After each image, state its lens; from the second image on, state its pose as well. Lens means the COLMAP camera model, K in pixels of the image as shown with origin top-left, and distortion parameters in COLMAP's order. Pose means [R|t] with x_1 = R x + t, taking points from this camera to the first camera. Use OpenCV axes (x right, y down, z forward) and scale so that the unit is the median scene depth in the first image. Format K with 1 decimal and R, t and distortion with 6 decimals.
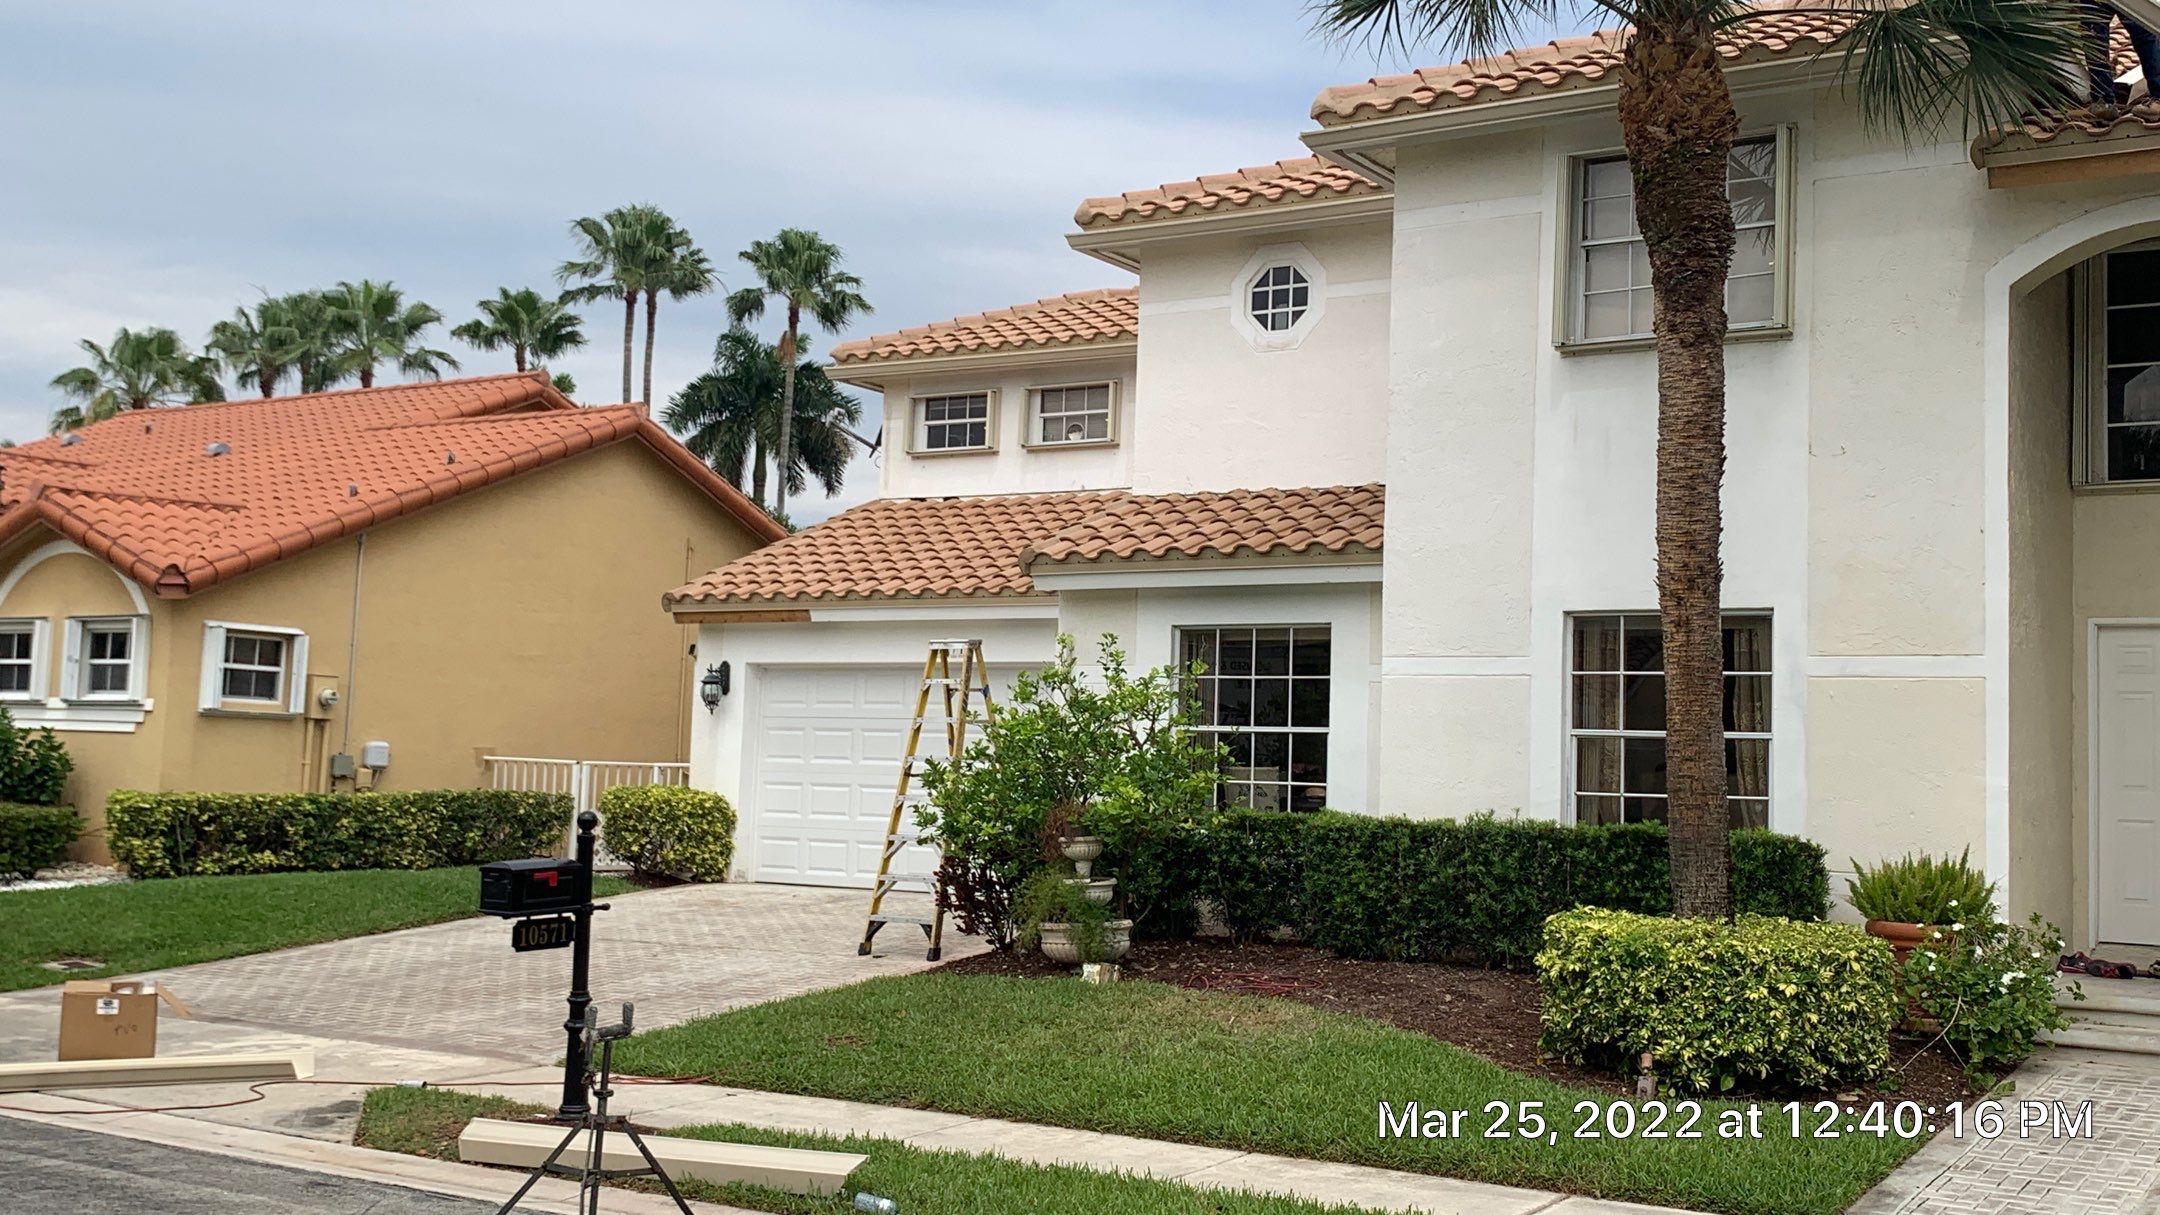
lens RADIAL K [[2242.2, 0, 1080.0], [0, 2242.2, 607.5], [0, 0, 1]] dist [0.132046, -0.007530]
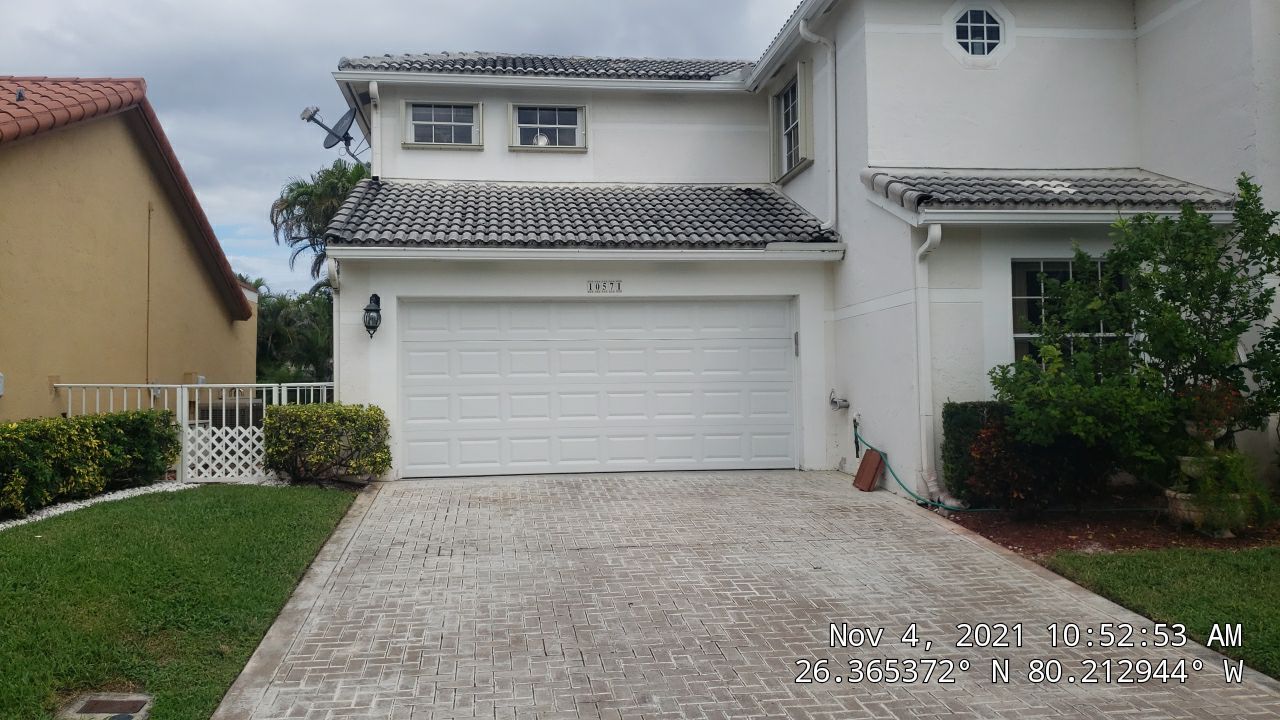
lens RADIAL K [[948.6, 0, 640.0], [0, 948.6, 360.0], [0, 0, 1]] dist [0.009622, 0.001535]
pose [[0.772474, -0.019181, 0.634757, -0.457682], [-0.013868, 0.998796, 0.047058, 0.042195], [-0.634895, -0.045154, 0.771278, 0.670140]]
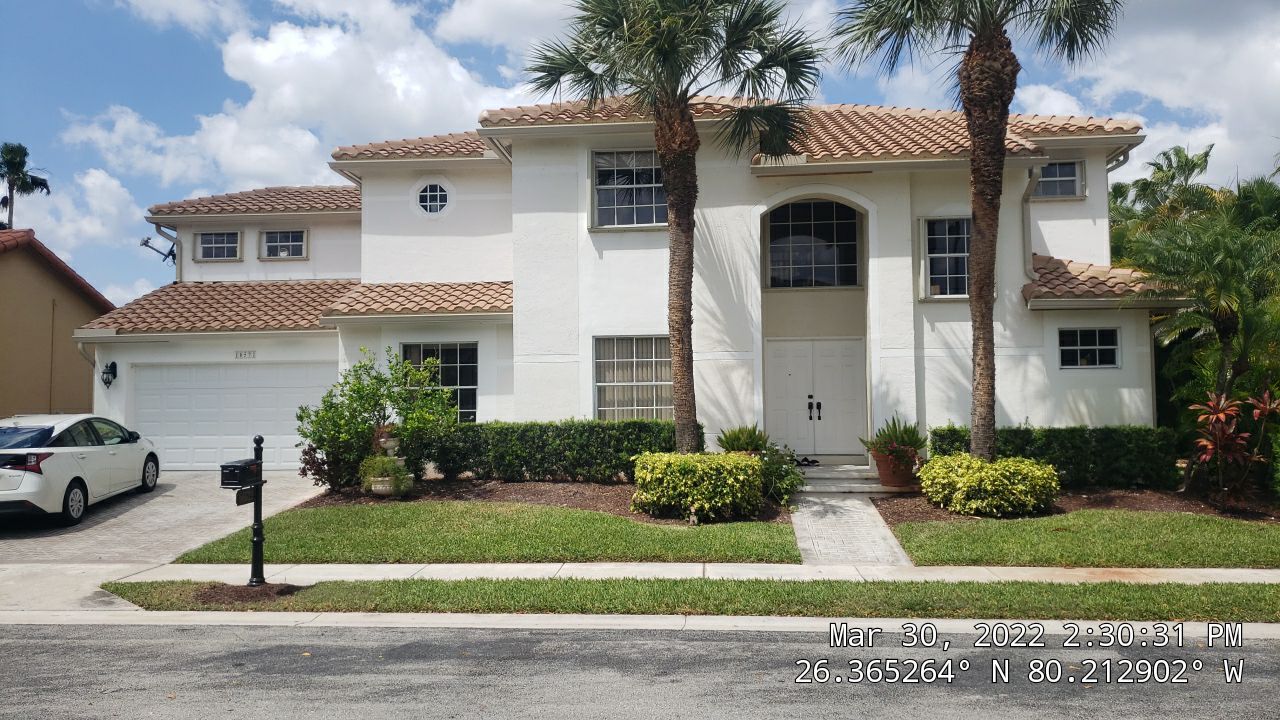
lens RADIAL K [[939.7, 0, 640.0], [0, 939.7, 360.0], [0, 0, 1]] dist [0.000477, -0.003419]
pose [[0.874543, -0.014524, 0.484731, -0.192786], [0.001483, 0.999627, 0.027277, 0.000481], [-0.484946, -0.023136, 0.874238, 0.062582]]
